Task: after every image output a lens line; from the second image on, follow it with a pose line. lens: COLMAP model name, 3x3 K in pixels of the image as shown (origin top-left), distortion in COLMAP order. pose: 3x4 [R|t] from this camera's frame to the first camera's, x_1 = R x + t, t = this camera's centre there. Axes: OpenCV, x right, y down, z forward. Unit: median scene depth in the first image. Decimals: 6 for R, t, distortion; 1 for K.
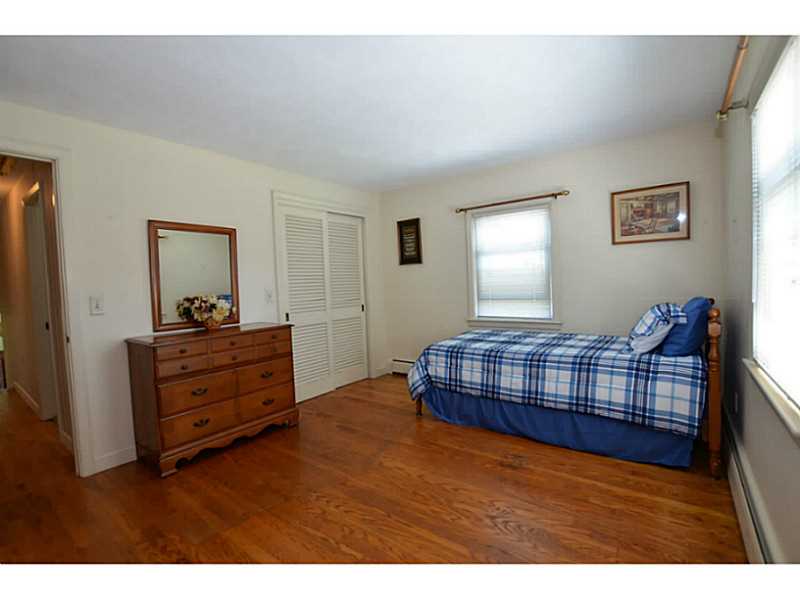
lens RADIAL K [[355.1, 0, 395.3], [0, 355.1, 298.8], [0, 0, 1]] dist [-0.030561, -0.000027]
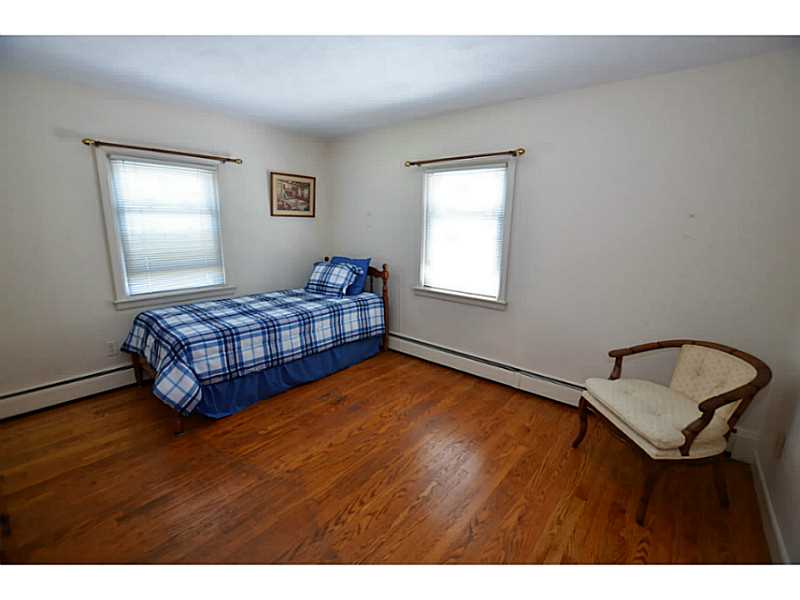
lens RADIAL K [[355.1, 0, 394.2], [0, 355.1, 298.6], [0, 0, 1]] dist [-0.030561, -0.000027]
pose [[0.061106, -0.171440, 0.983298, -0.666341], [0.030169, 0.985006, 0.169862, -0.075543], [-0.997675, 0.019286, 0.065362, 0.559641]]
